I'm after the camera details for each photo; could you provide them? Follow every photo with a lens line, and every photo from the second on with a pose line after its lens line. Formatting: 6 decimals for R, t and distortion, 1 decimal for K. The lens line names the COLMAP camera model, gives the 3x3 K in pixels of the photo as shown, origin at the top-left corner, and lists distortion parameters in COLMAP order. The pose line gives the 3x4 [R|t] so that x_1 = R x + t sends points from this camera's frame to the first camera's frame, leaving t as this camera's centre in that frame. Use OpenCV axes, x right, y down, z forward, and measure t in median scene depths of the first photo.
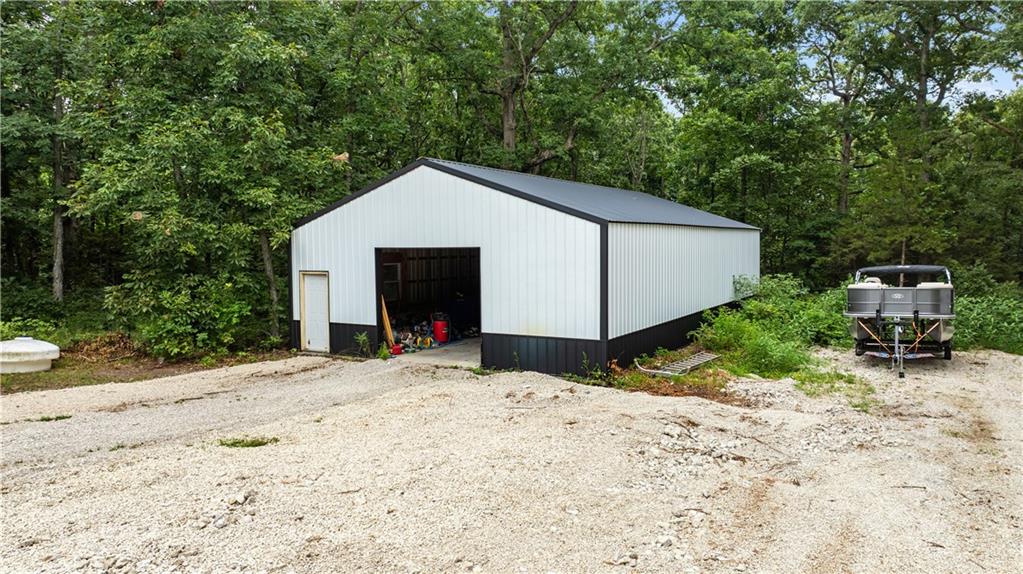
lens RADIAL K [[724.3, 0, 512.1], [0, 724.3, 280.1], [0, 0, 1]] dist [-0.001902, -0.001394]
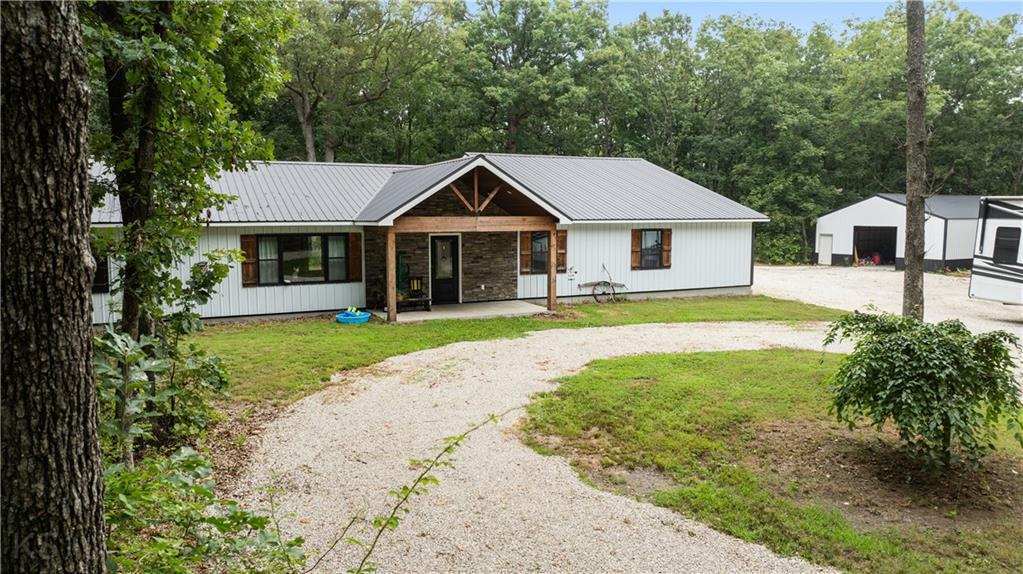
lens RADIAL K [[724.3, 0, 512.1], [0, 724.3, 280.1], [0, 0, 1]] dist [-0.001902, -0.001394]
pose [[0.864895, 0.054780, -0.498954, 0.067675], [-0.032607, 0.998059, 0.053054, 0.055055], [0.500892, -0.029617, 0.865003, -1.954719]]
